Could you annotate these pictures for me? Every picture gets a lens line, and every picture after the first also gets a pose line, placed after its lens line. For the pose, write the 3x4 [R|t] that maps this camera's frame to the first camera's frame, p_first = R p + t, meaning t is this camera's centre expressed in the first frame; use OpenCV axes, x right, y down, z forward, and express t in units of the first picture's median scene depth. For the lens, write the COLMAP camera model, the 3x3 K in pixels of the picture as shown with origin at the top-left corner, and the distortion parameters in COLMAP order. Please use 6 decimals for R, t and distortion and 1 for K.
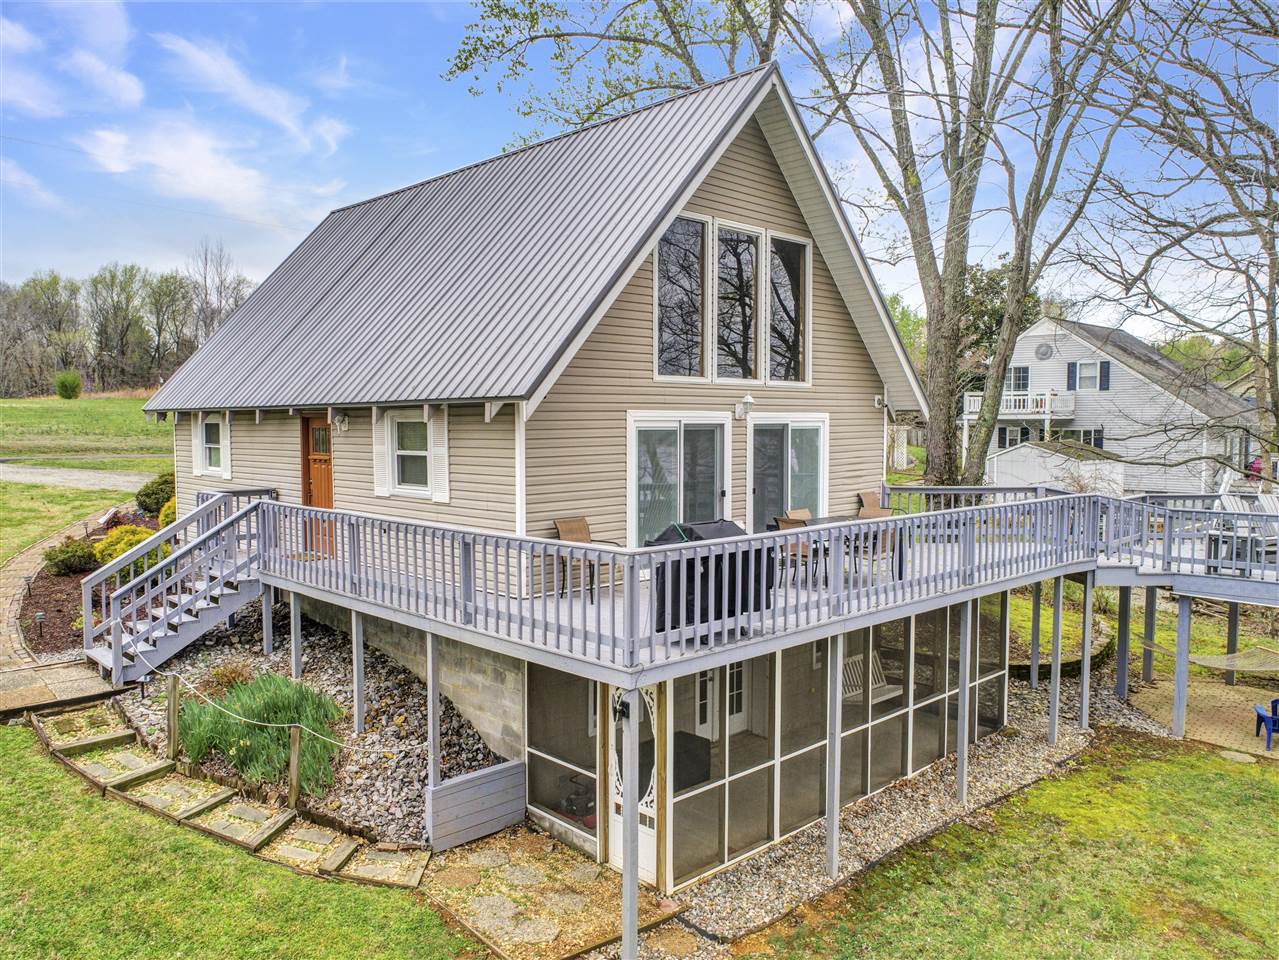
lens RADIAL K [[964.7, 0, 639.5], [0, 964.7, 480.0], [0, 0, 1]] dist [-0.021762, 0.003057]
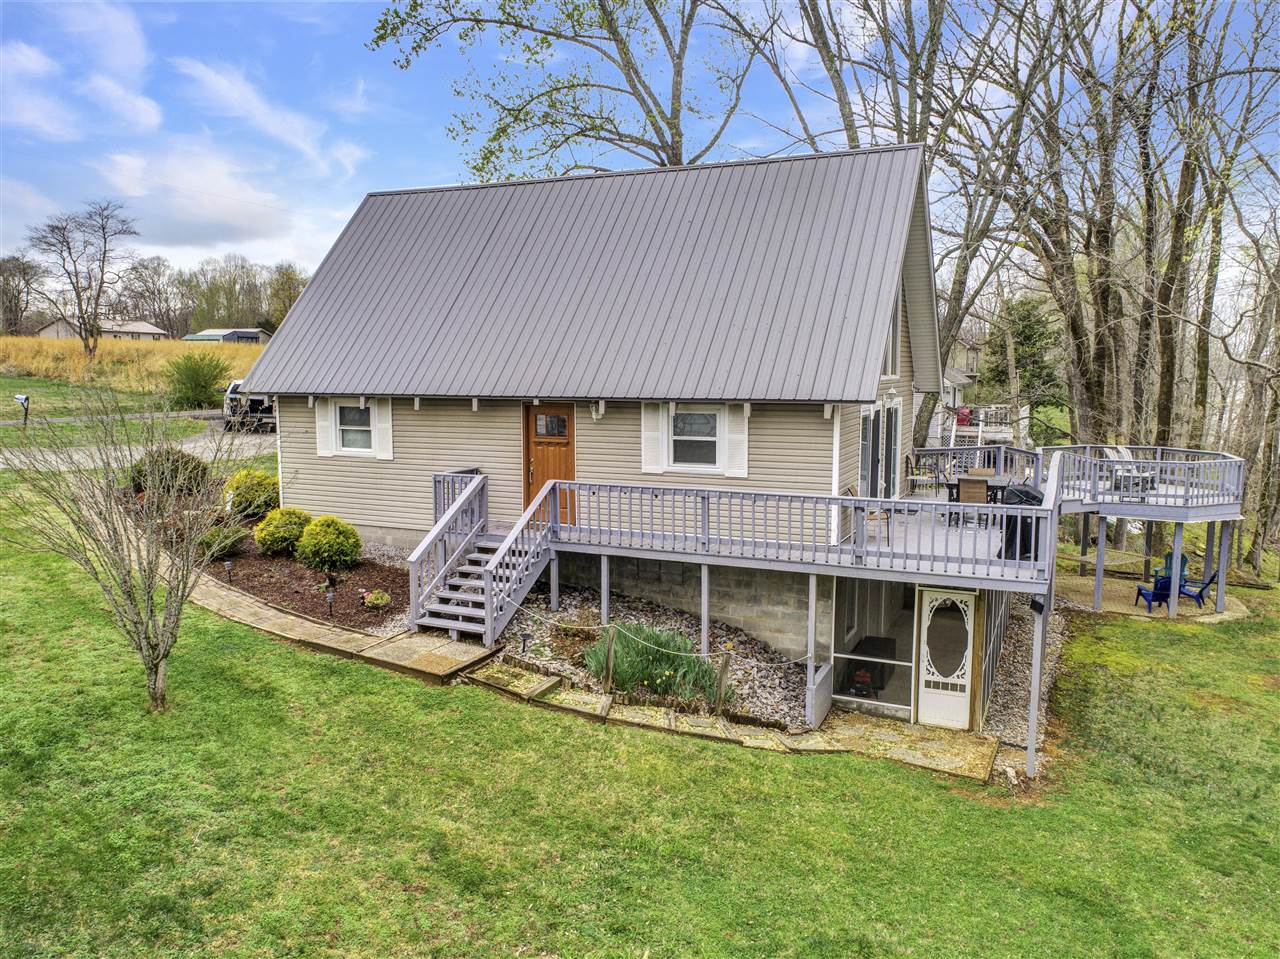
lens RADIAL K [[965.4, 0, 640.0], [0, 965.4, 479.5], [0, 0, 1]] dist [-0.021762, 0.003057]
pose [[0.927765, -0.042025, 0.370792, -0.847576], [0.020186, 0.997835, 0.062585, -0.060278], [-0.372619, -0.050579, 0.926605, -0.154968]]
